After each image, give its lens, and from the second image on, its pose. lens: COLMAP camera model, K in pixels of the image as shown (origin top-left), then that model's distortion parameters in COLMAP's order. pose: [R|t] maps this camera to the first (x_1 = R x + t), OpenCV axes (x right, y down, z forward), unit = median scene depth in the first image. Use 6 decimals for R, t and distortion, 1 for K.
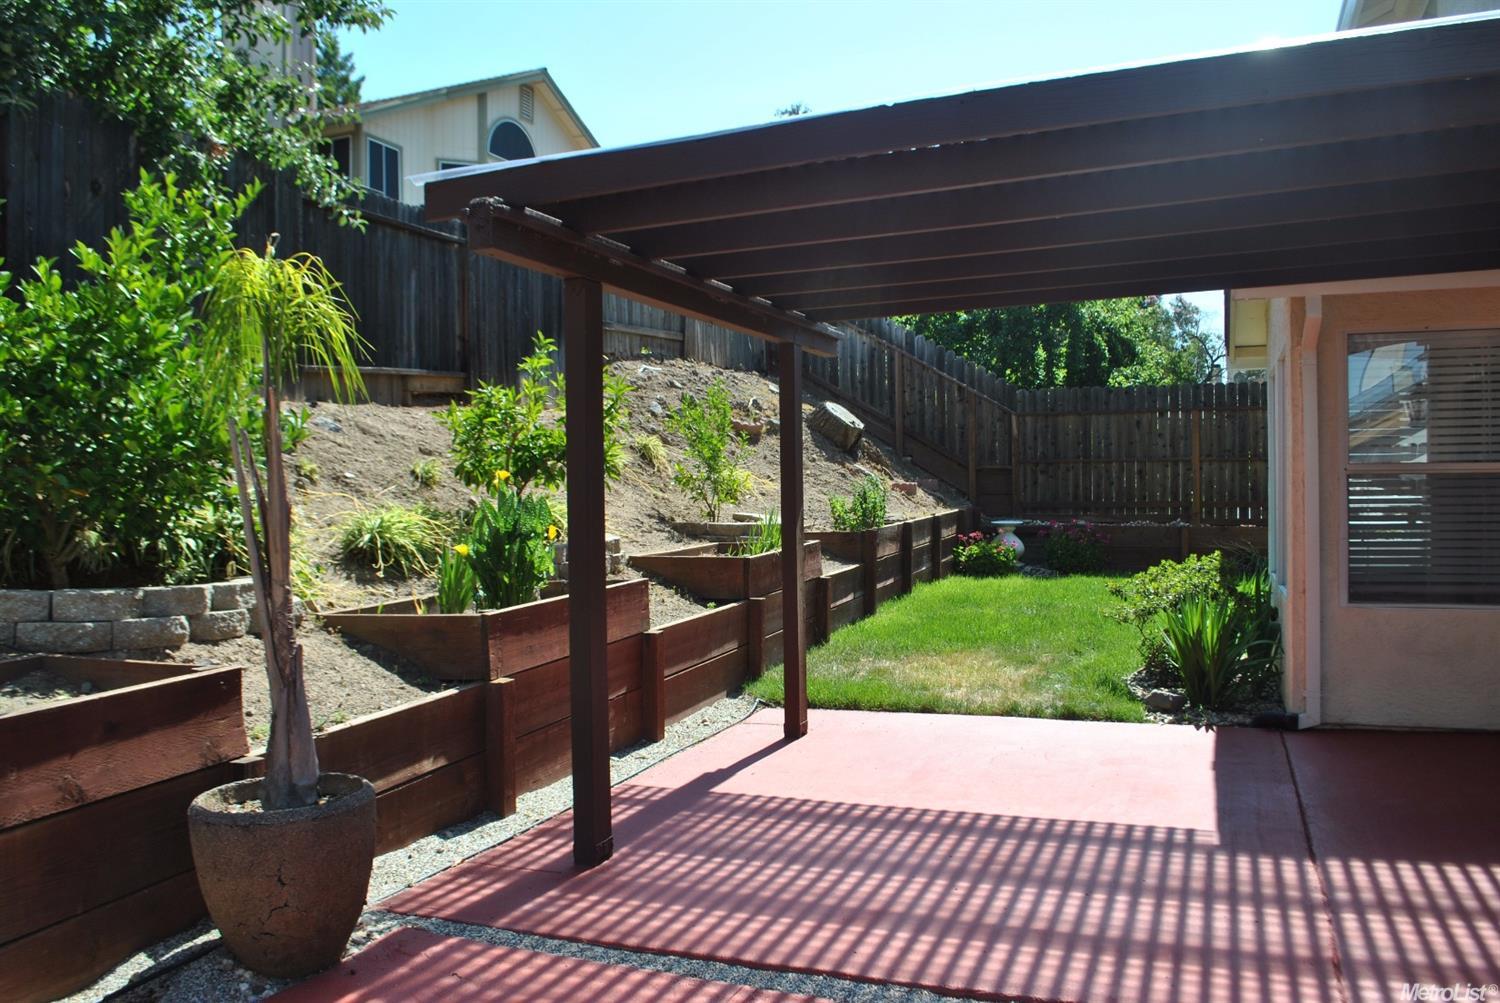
lens RADIAL K [[1183.5, 0, 748.7], [0, 1183.5, 528.9], [0, 0, 1]] dist [-0.085317, 0.000649]
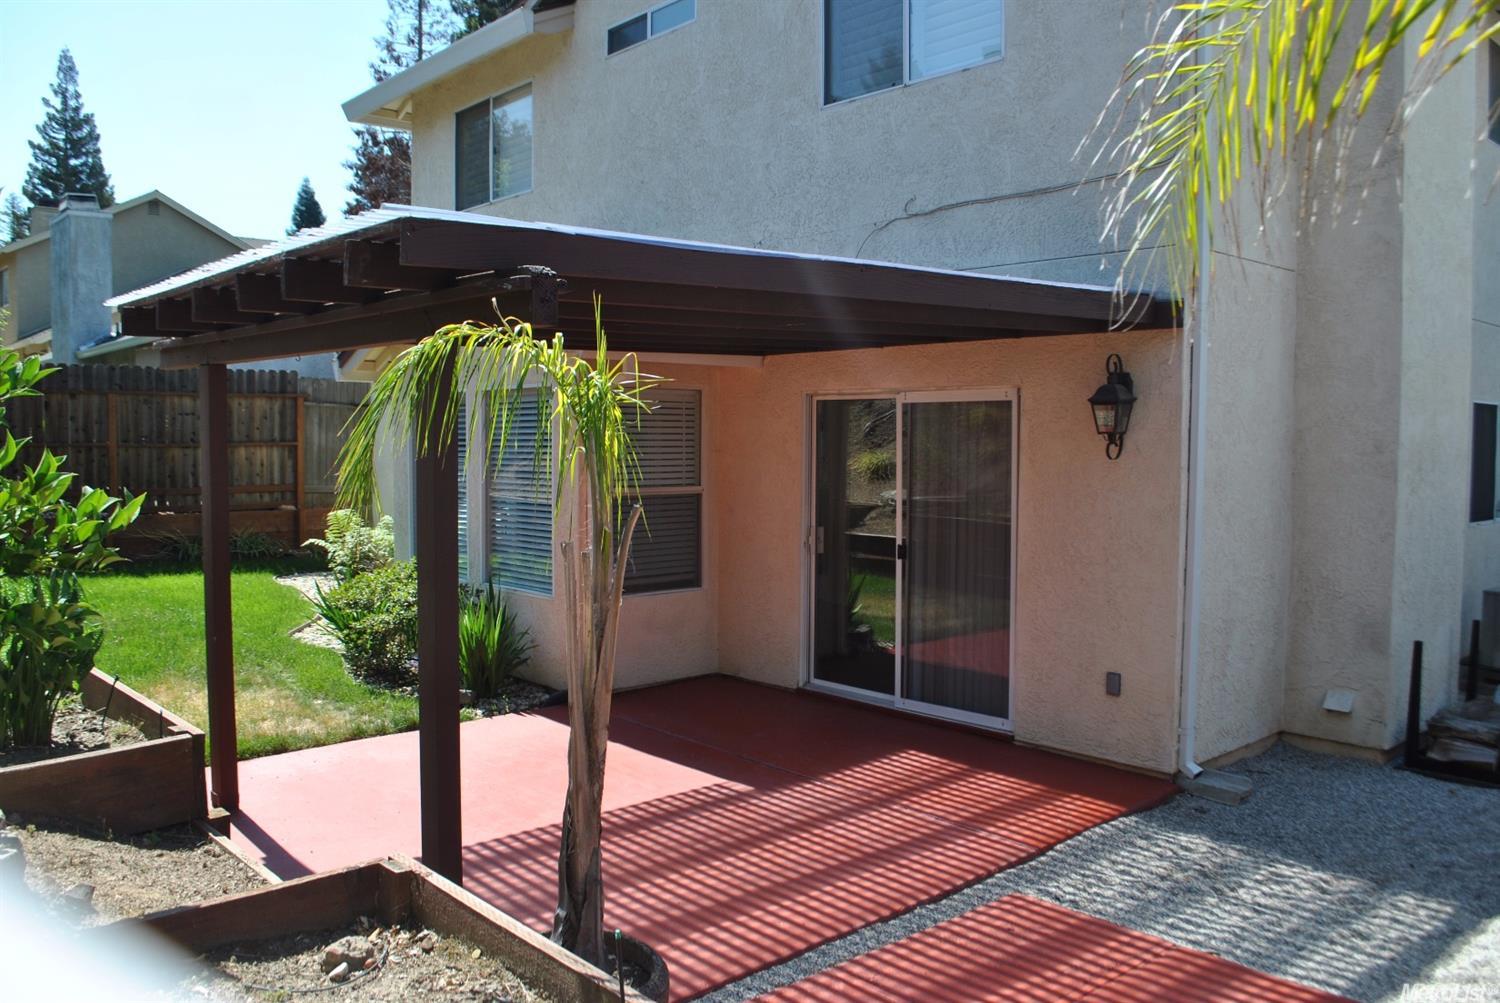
lens RADIAL K [[1221.1, 0, 750.0], [0, 1221.1, 501.5], [0, 0, 1]] dist [-0.081302, 0.000394]
pose [[0.455121, -0.040692, 0.889499, -0.819968], [0.026213, 0.999135, 0.032296, -0.106095], [-0.890044, 0.008618, 0.455794, 0.336618]]
